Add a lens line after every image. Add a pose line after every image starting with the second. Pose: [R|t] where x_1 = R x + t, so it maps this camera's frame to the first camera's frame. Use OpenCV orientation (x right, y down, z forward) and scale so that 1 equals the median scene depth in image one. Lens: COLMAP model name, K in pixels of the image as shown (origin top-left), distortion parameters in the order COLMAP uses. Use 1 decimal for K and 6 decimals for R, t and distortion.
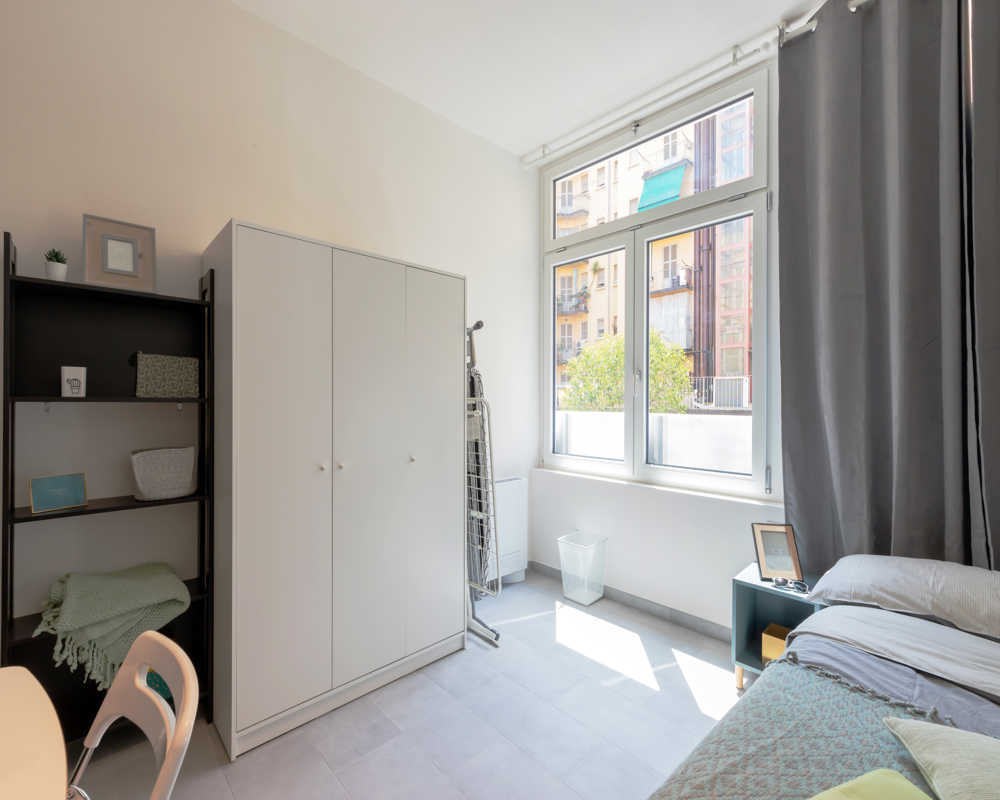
lens RADIAL K [[478.4, 0, 510.1], [0, 478.4, 404.0], [0, 0, 1]] dist [0.009750, -0.000400]
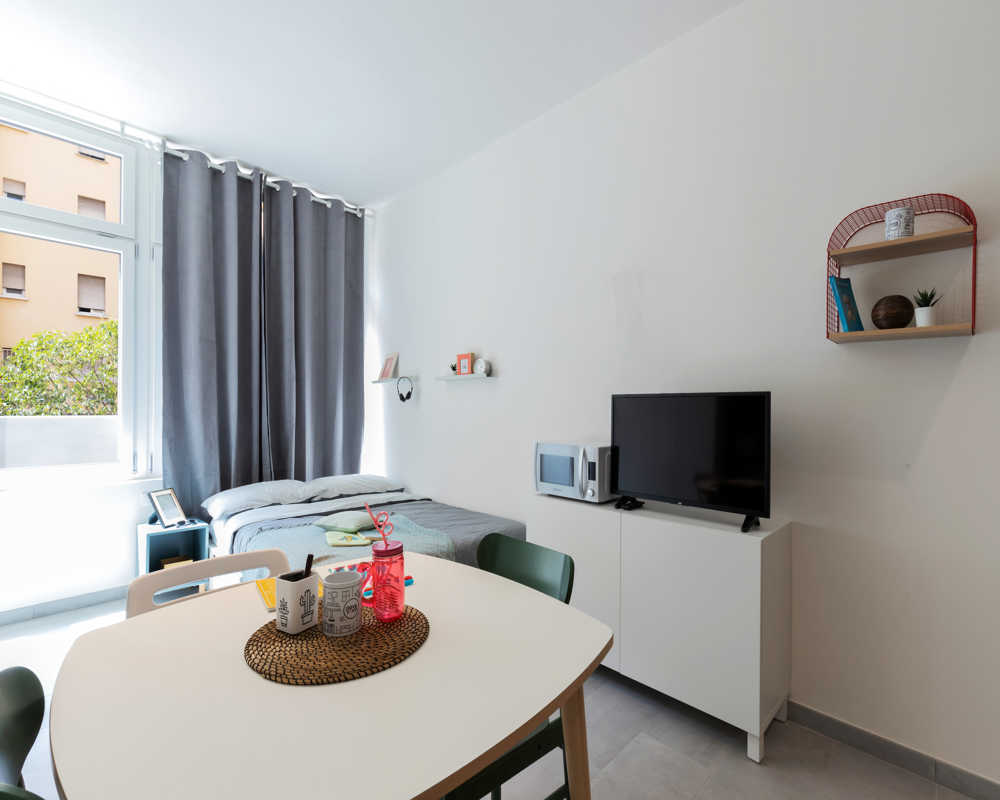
lens RADIAL K [[460.5, 0, 506.9], [0, 460.5, 411.7], [0, 0, 1]] dist [-0.000836, -0.000386]
pose [[0.004852, -0.009278, 0.999945, -0.321901], [-0.003990, 0.999949, 0.009297, 0.000670], [-0.999980, -0.004035, 0.004815, -0.008952]]
